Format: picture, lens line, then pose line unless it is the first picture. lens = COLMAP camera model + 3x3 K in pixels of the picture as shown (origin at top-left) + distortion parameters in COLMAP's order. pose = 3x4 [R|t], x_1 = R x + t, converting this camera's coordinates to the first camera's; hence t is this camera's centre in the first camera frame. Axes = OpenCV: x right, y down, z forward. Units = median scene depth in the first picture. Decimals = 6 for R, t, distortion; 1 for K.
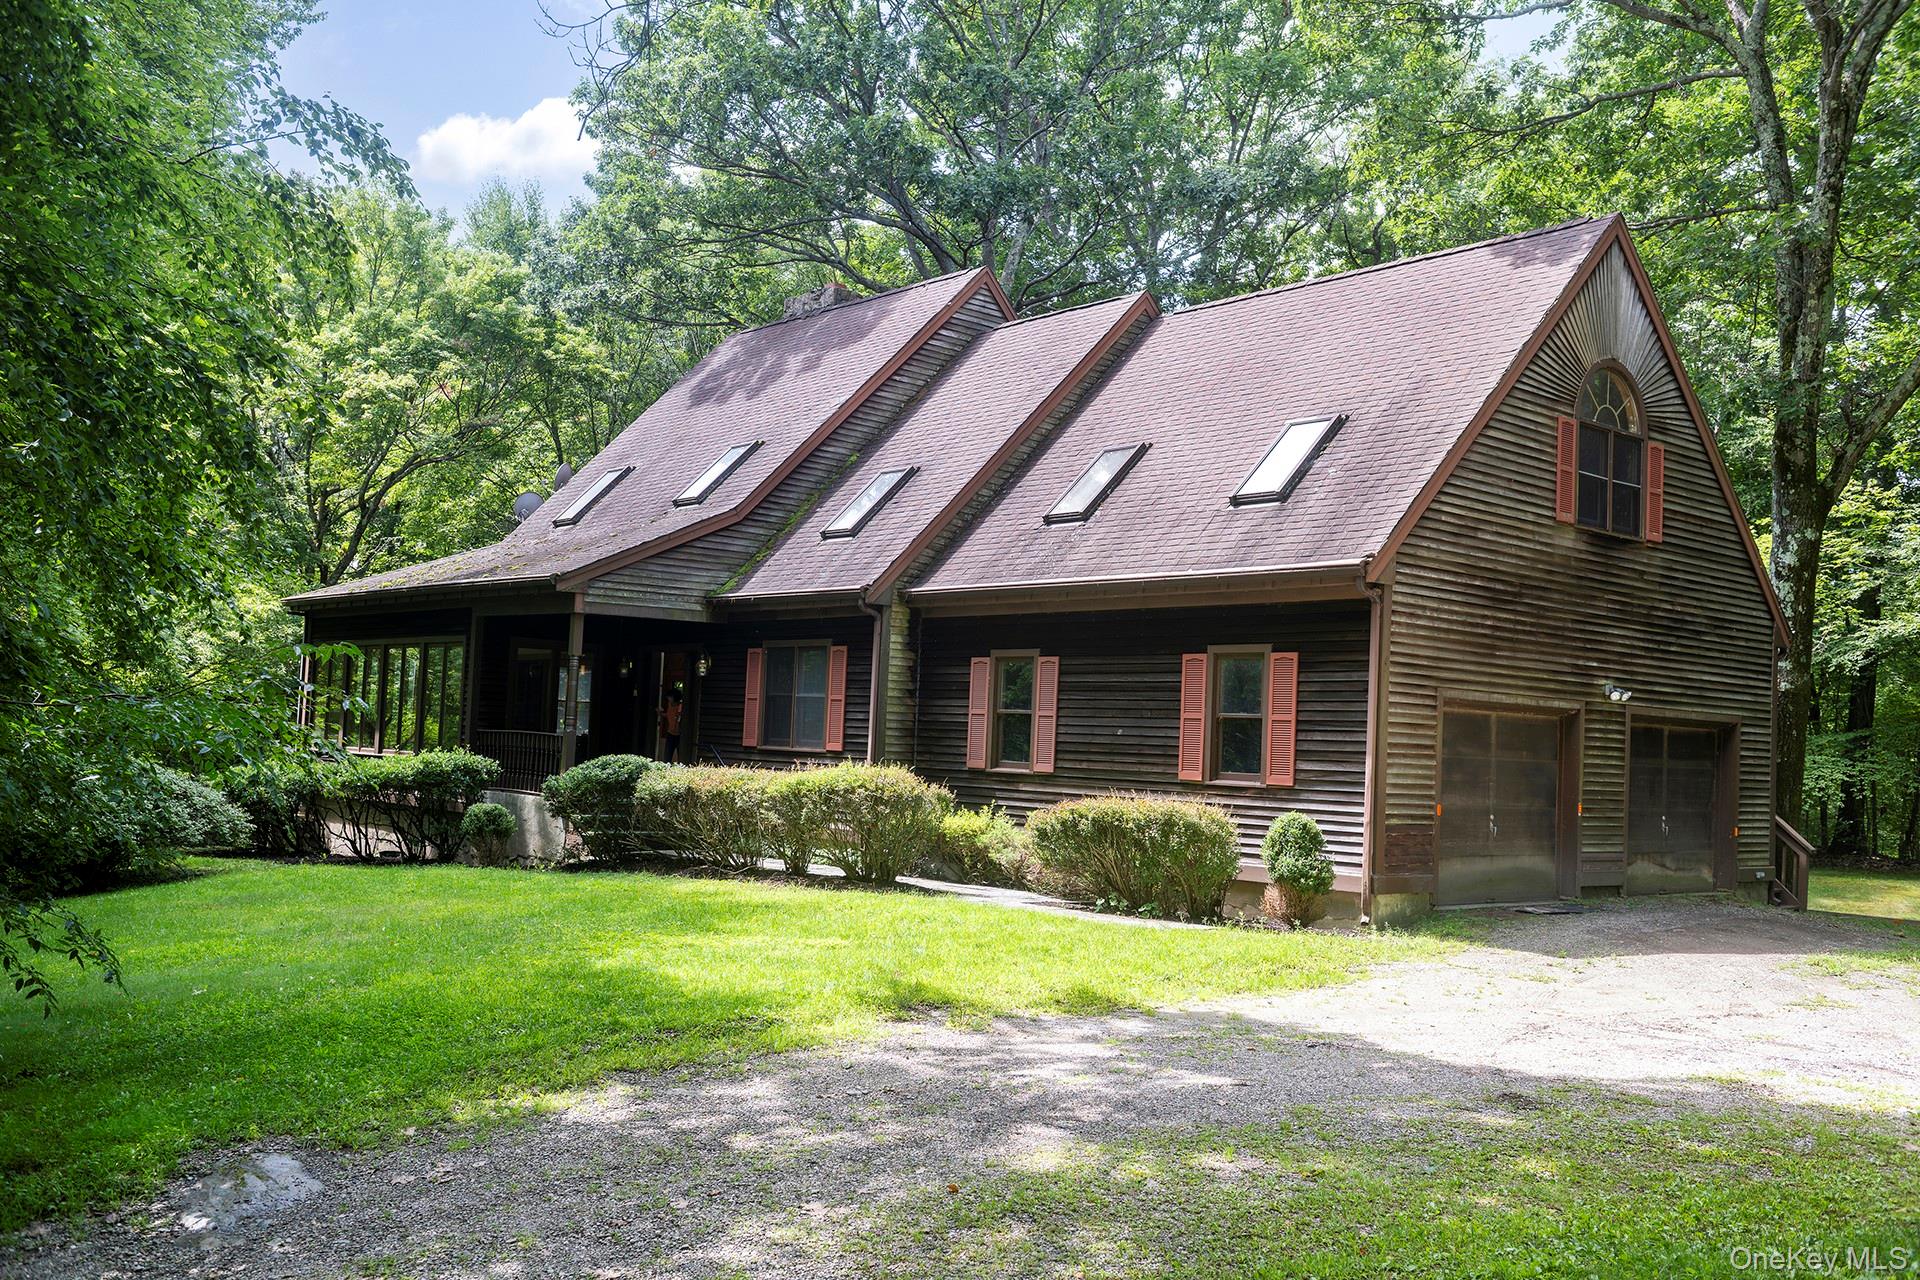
lens RADIAL K [[1734.5, 0, 960.0], [0, 1734.5, 640.0], [0, 0, 1]] dist [0.001441, 0.000947]
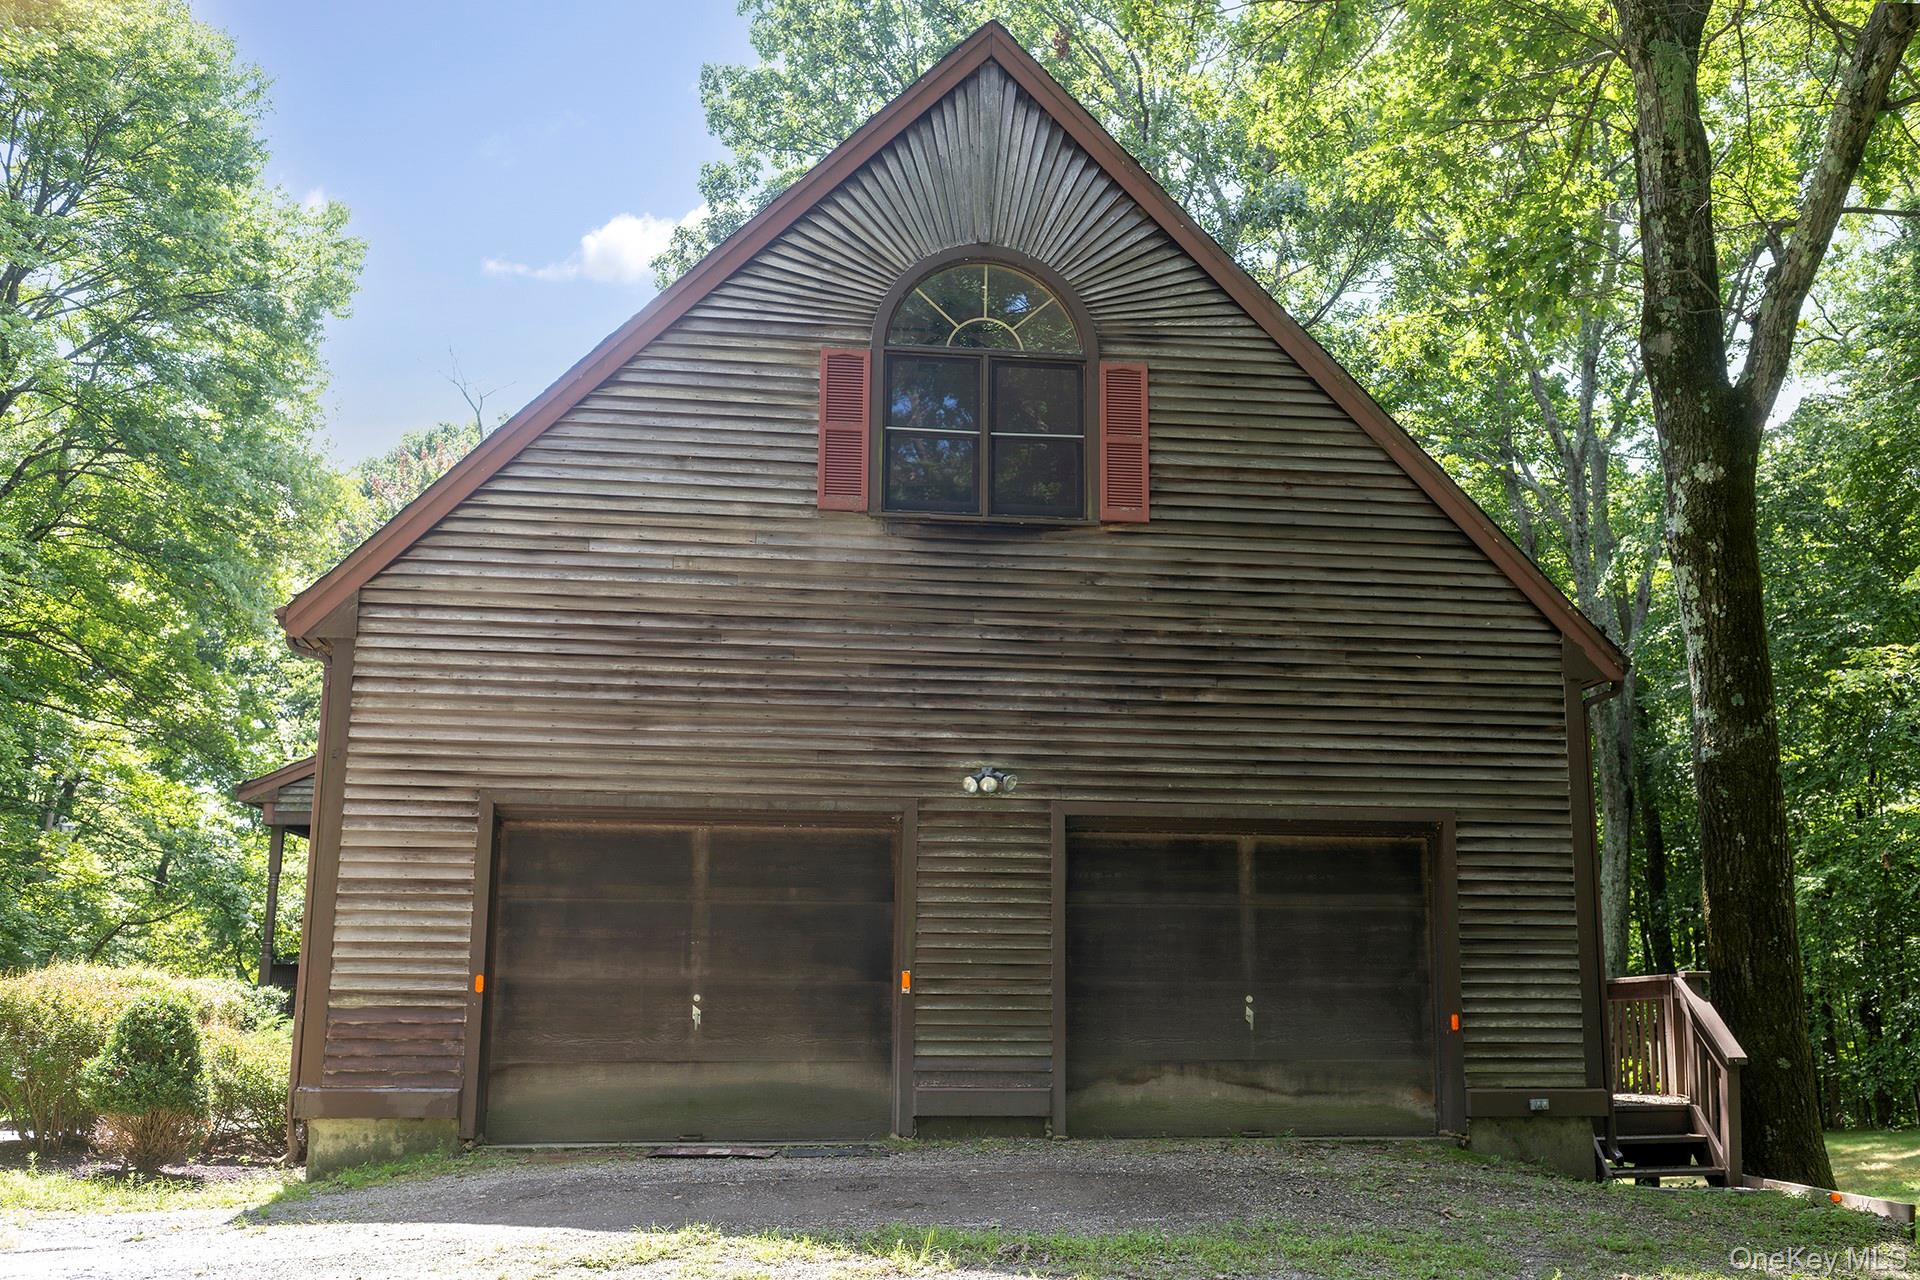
lens RADIAL K [[1883.1, 0, 960.0], [0, 1883.1, 640.0], [0, 0, 1]] dist [-0.003531, -0.001348]
pose [[0.845396, -0.143360, -0.514543, 0.581572], [0.065438, 0.983851, -0.166601, 0.073925], [0.530117, 0.107173, 0.841124, 0.372988]]
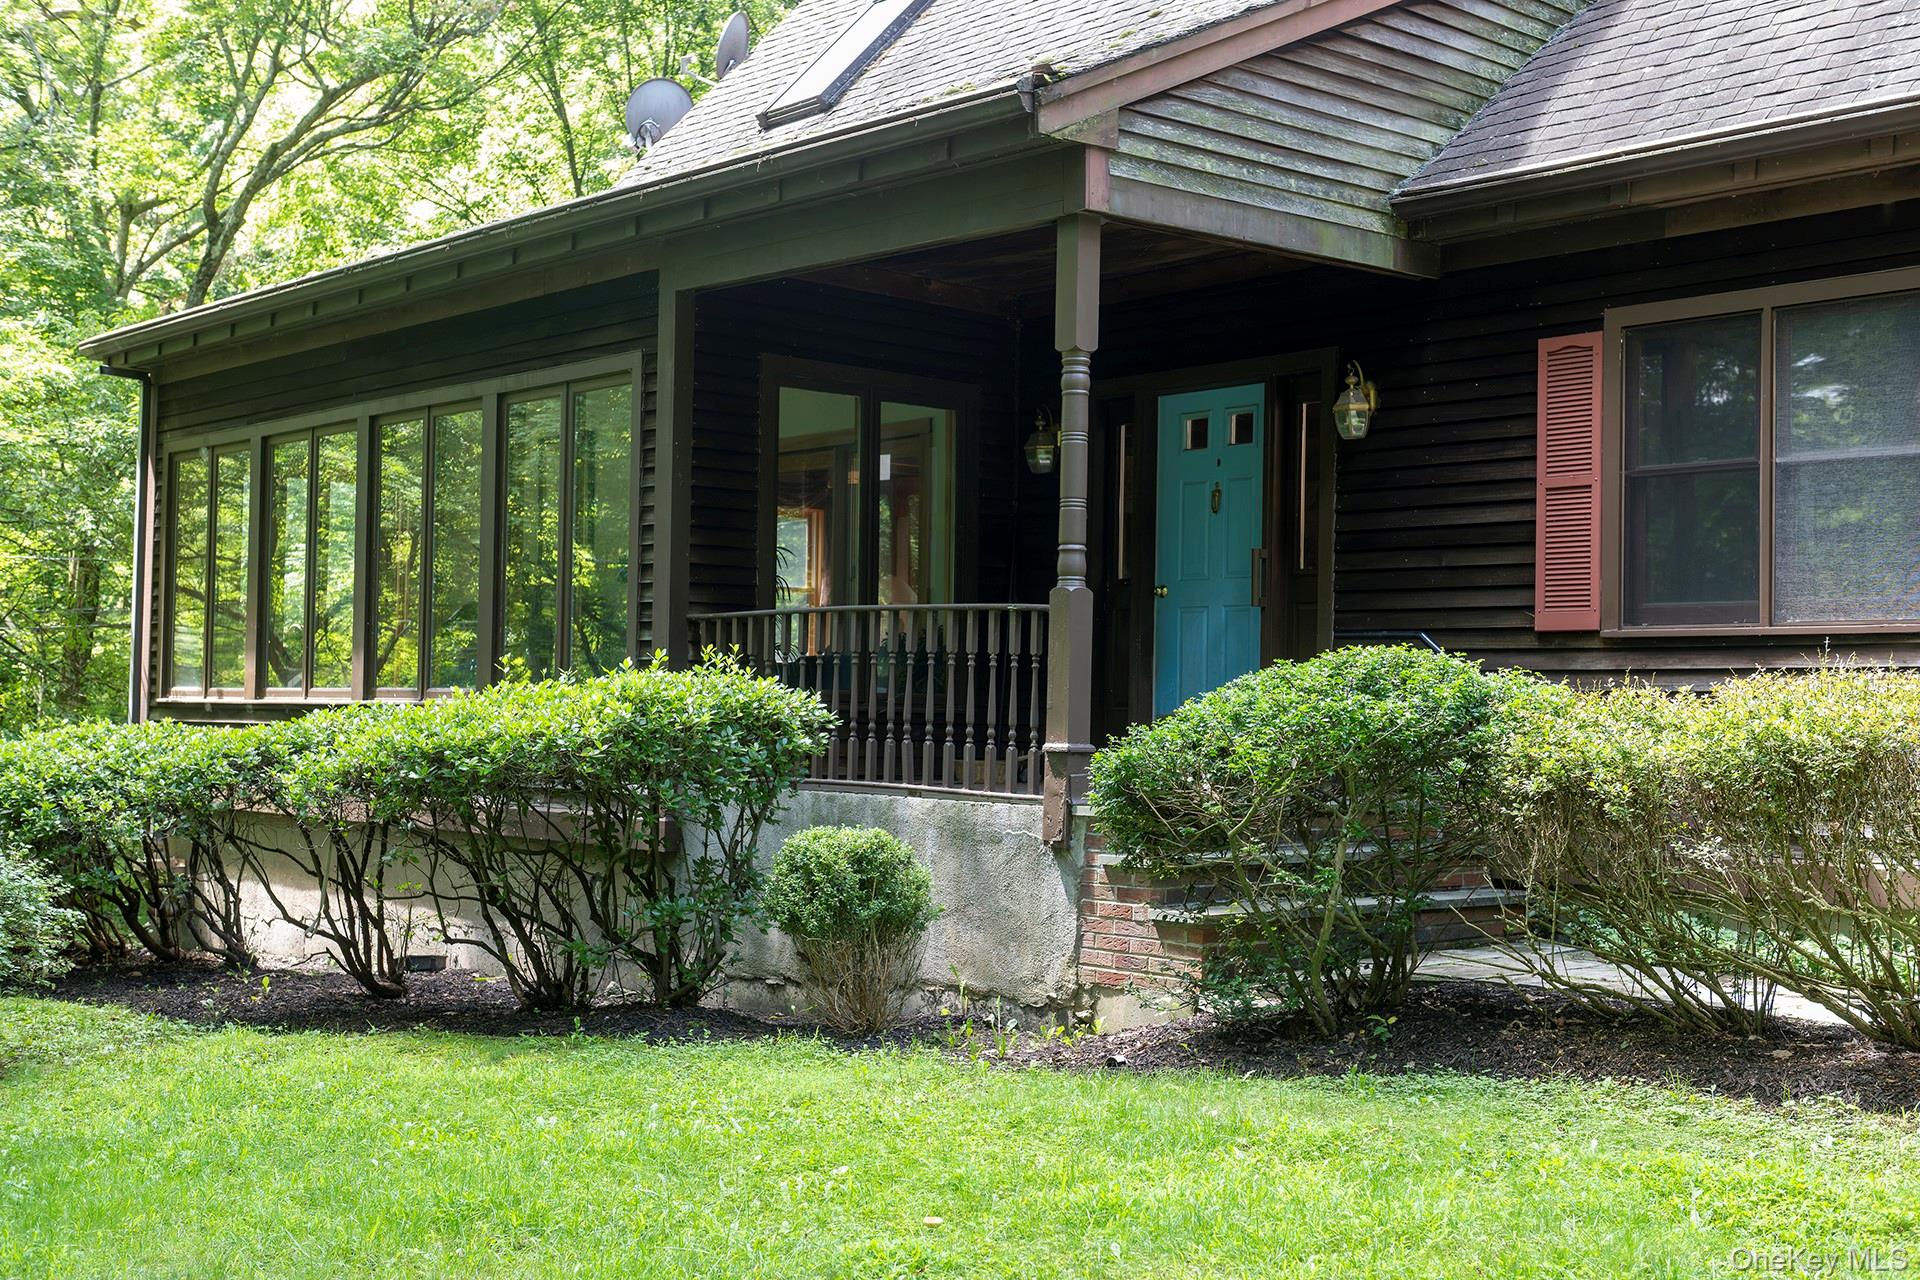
lens RADIAL K [[2380.4, 0, 960.0], [0, 2380.4, 640.0], [0, 0, 1]] dist [0.016139, 0.021195]
pose [[0.999621, -0.027144, 0.004617, -0.243859], [0.026986, 0.999140, 0.031465, 0.046518], [-0.005467, -0.031329, 0.999494, 0.558235]]
